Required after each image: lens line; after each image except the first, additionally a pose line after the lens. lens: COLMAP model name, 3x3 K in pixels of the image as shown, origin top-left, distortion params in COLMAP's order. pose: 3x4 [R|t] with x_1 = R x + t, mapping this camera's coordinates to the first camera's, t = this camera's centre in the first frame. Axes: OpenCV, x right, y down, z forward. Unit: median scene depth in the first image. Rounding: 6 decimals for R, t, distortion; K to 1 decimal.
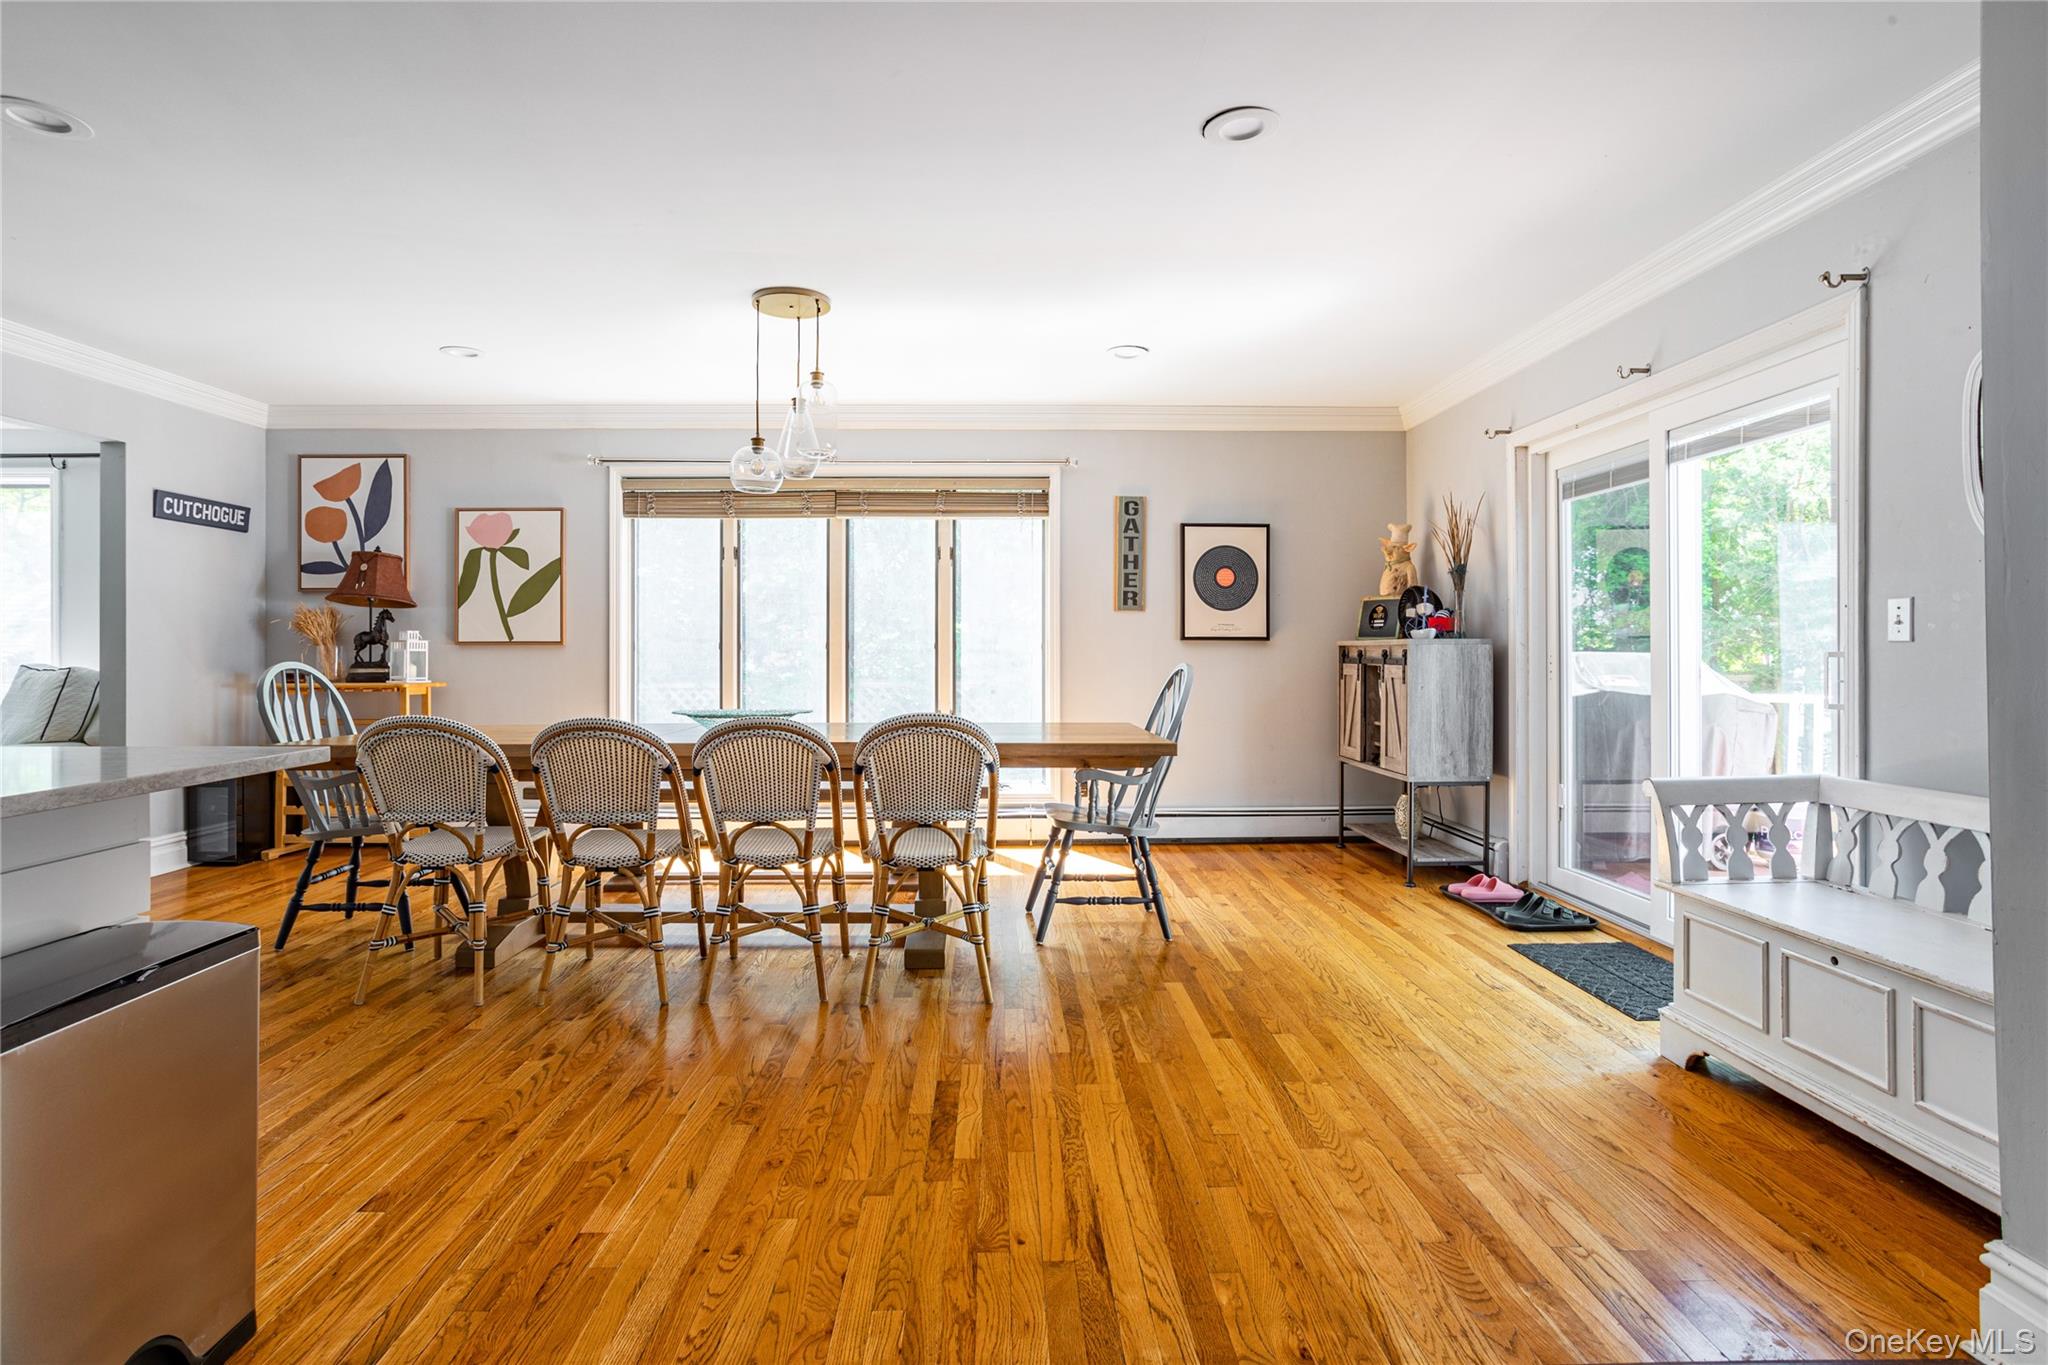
lens RADIAL K [[1019.6, 0, 1042.4], [0, 1019.6, 652.6], [0, 0, 1]] dist [-0.046015, 0.017864]
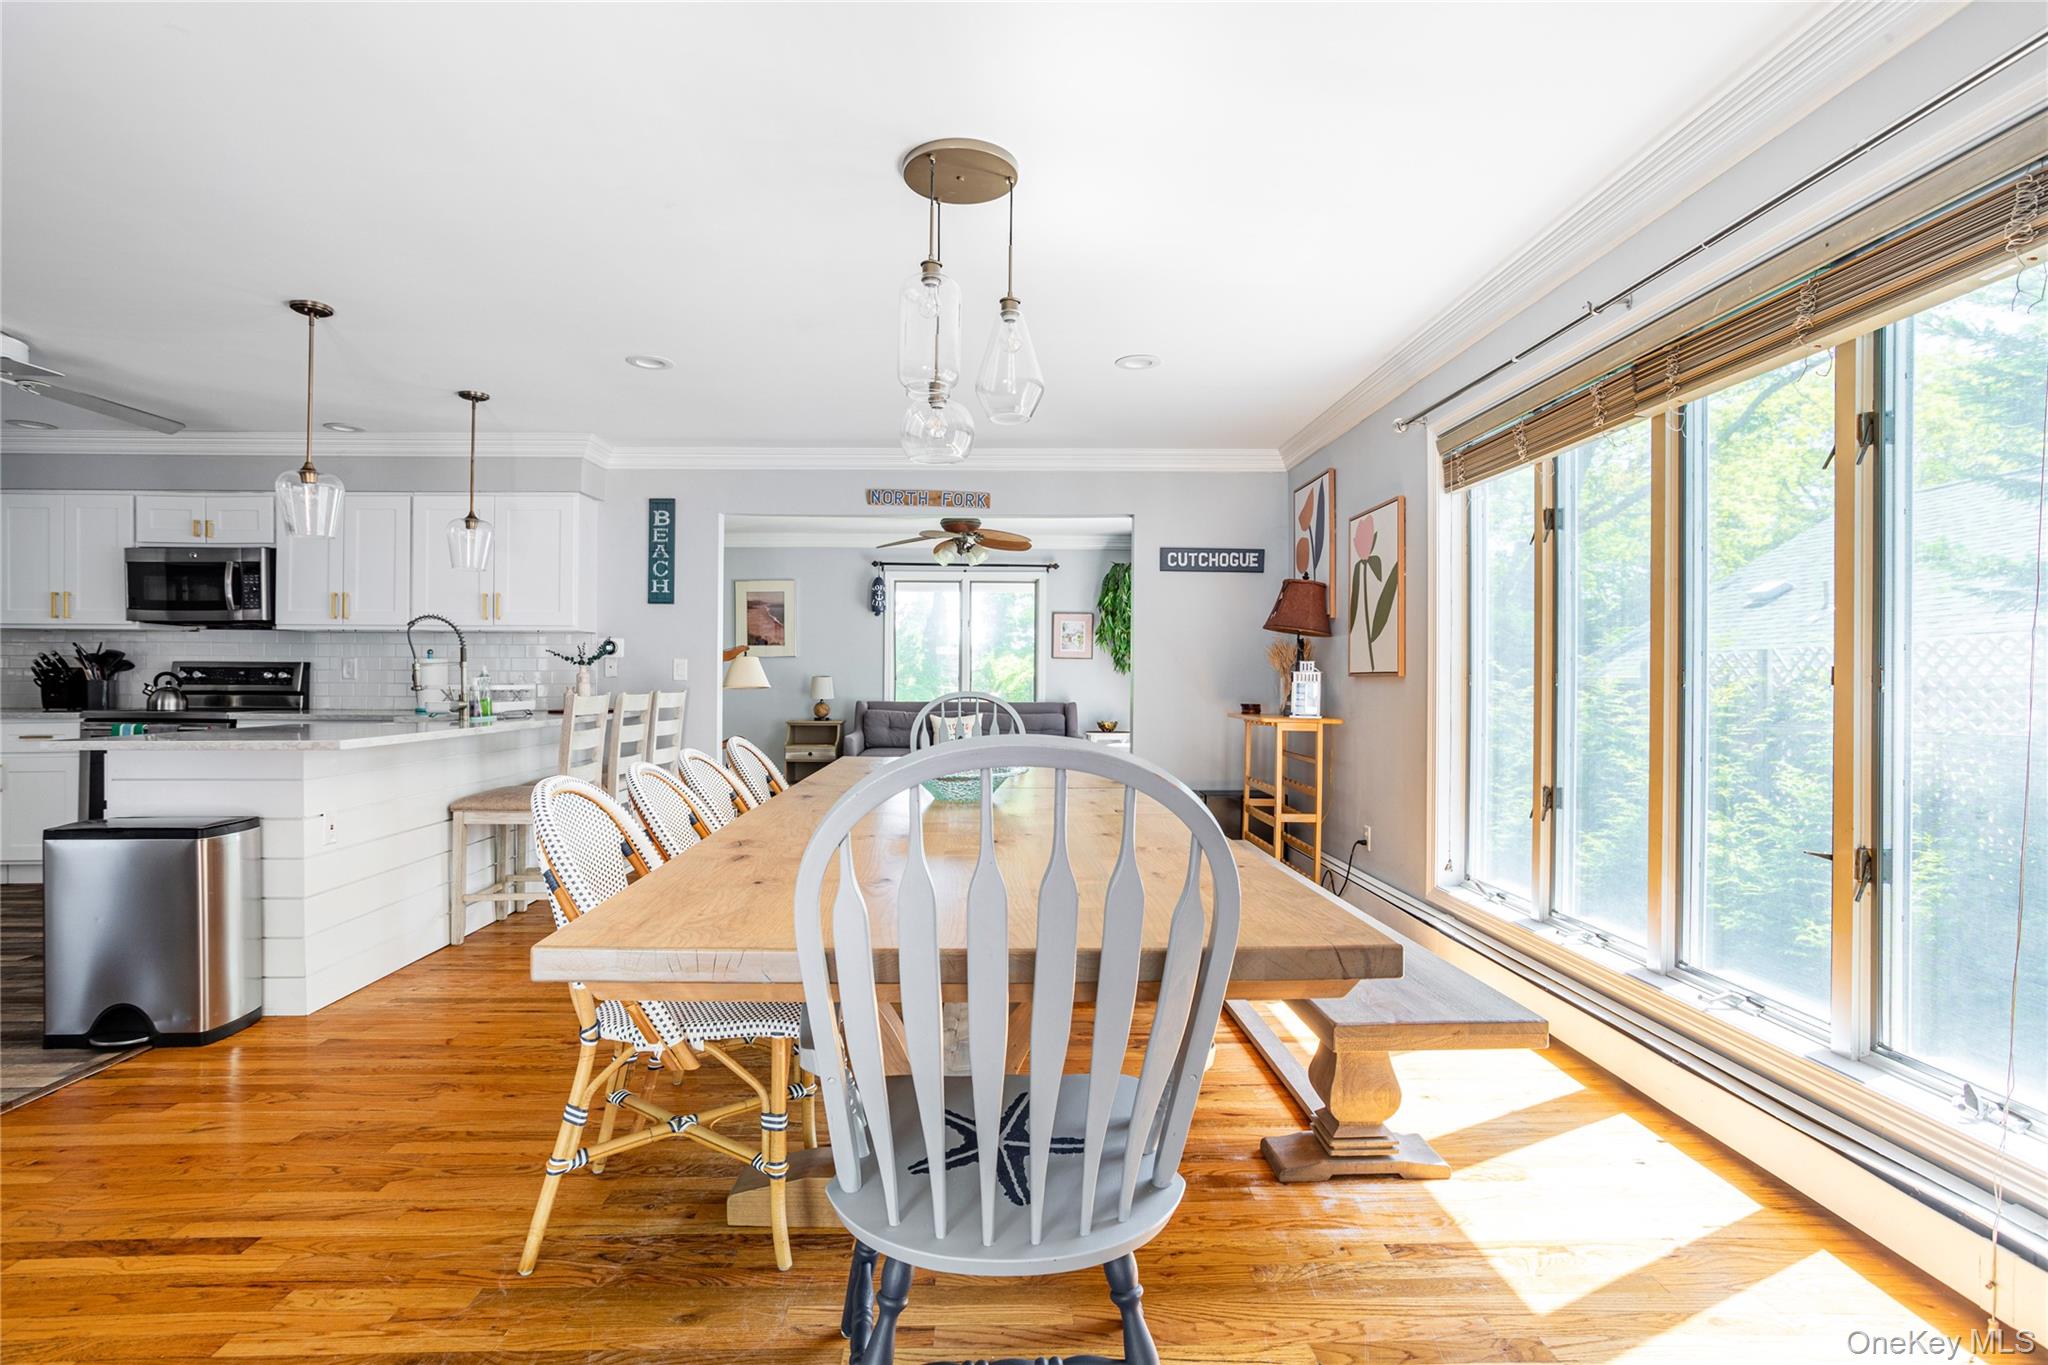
lens RADIAL K [[1019.6, 0, 1005.3], [0, 1019.6, 682.4], [0, 0, 1]] dist [-0.046015, 0.017864]
pose [[-0.012260, 0.001768, -0.999923, 0.293871], [-0.004494, 0.999988, 0.001823, -0.002326], [0.999915, 0.004516, -0.012252, 0.715054]]
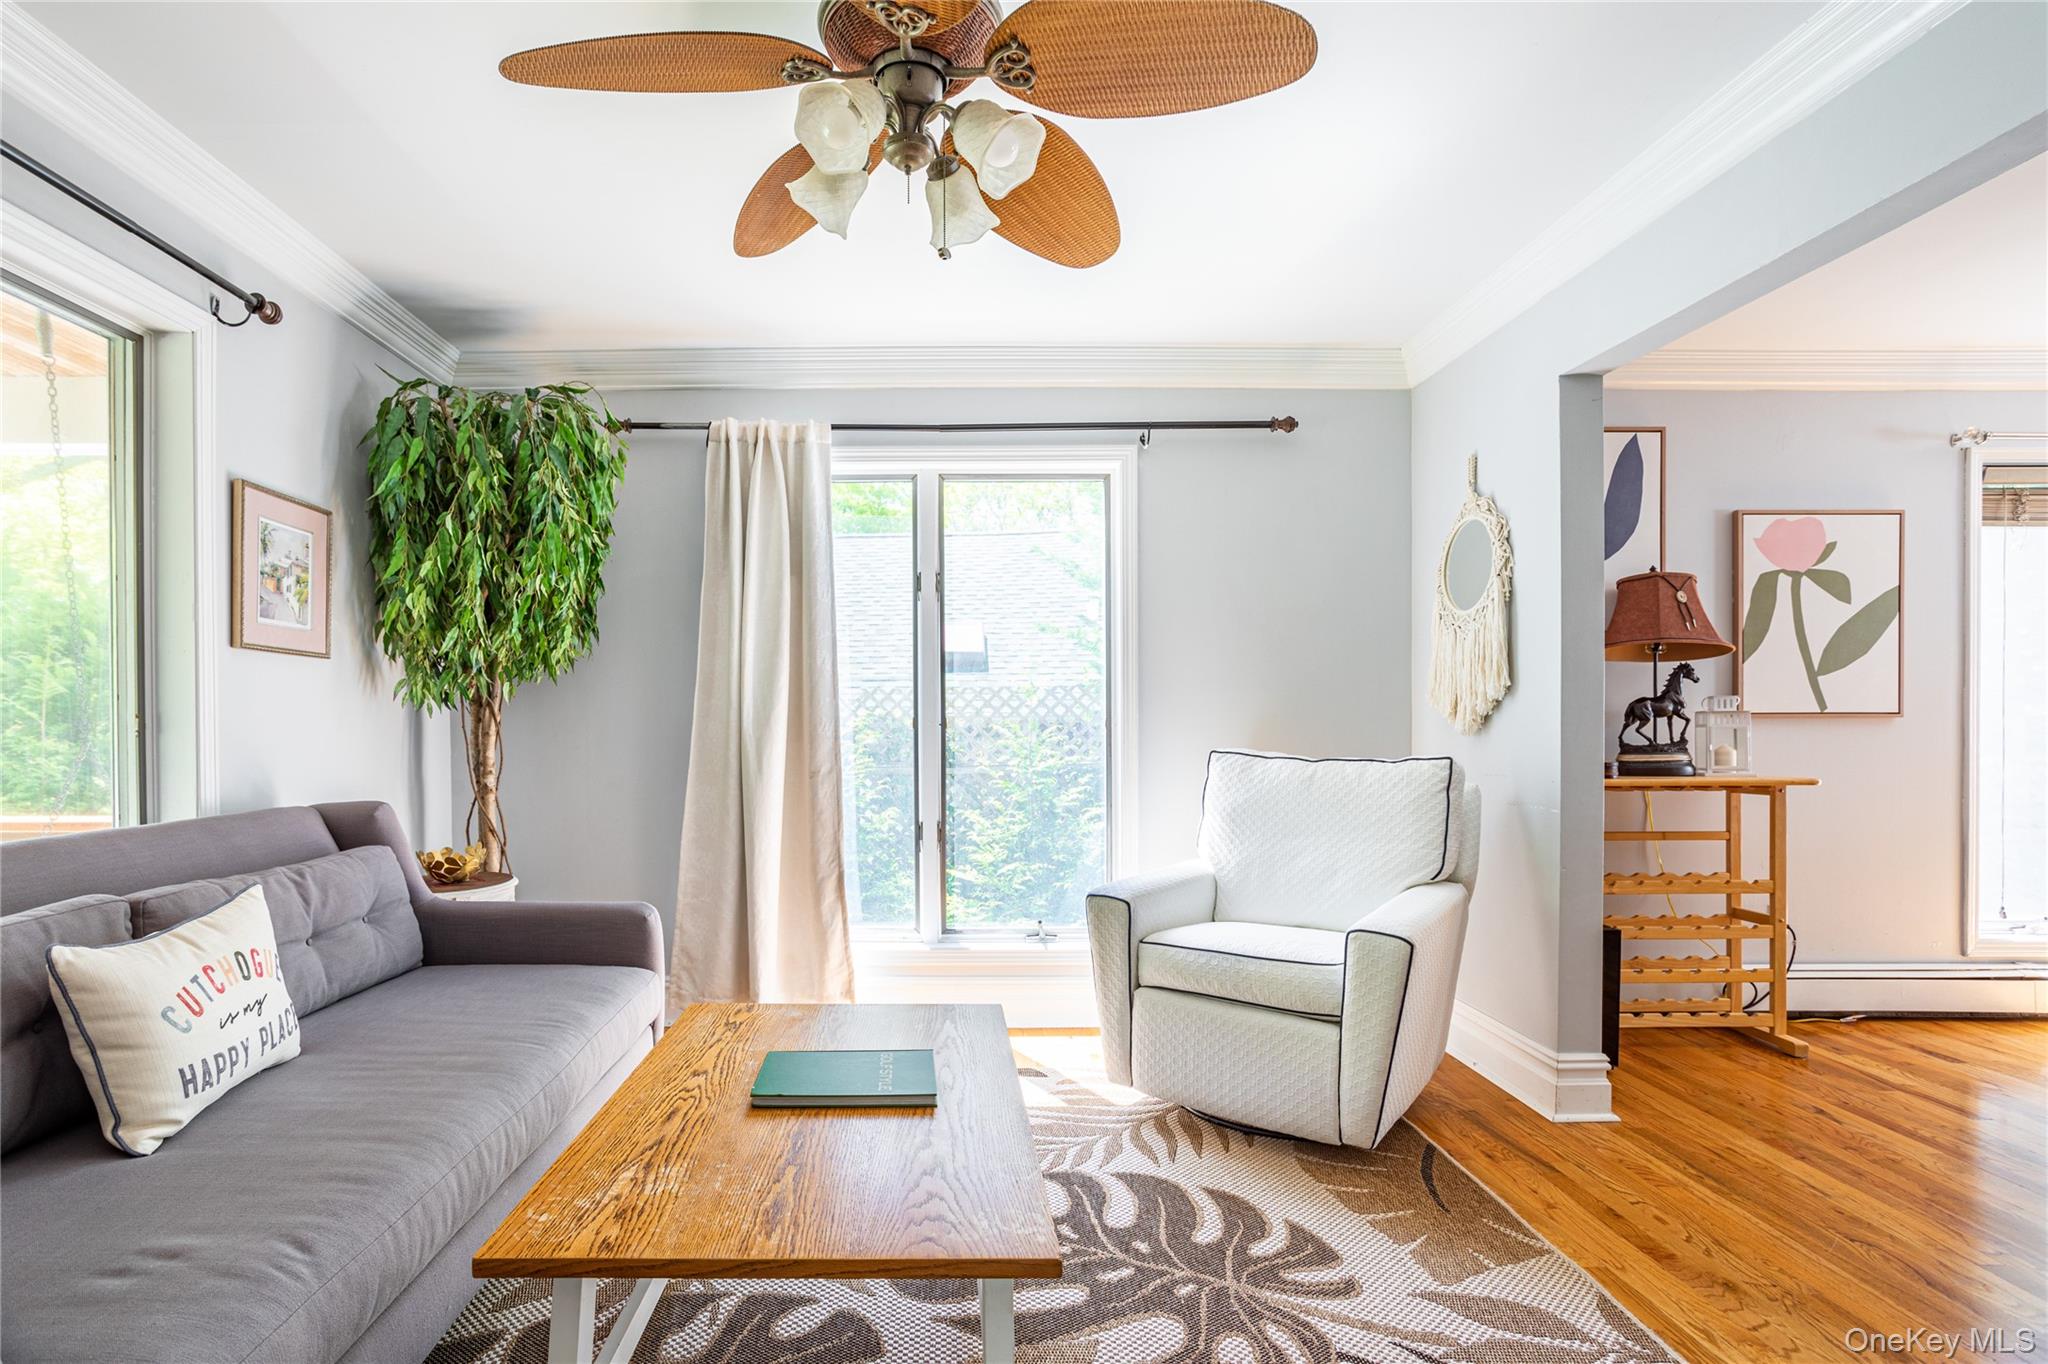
lens RADIAL K [[1019.6, 0, 956.0], [0, 1019.6, 739.1], [0, 0, 1]] dist [-0.046015, 0.017864]
pose [[0.999554, -0.000352, -0.029865, -1.081896], [0.000913, 0.999824, 0.018754, -0.006215], [0.029853, -0.018772, 0.999378, 0.330136]]
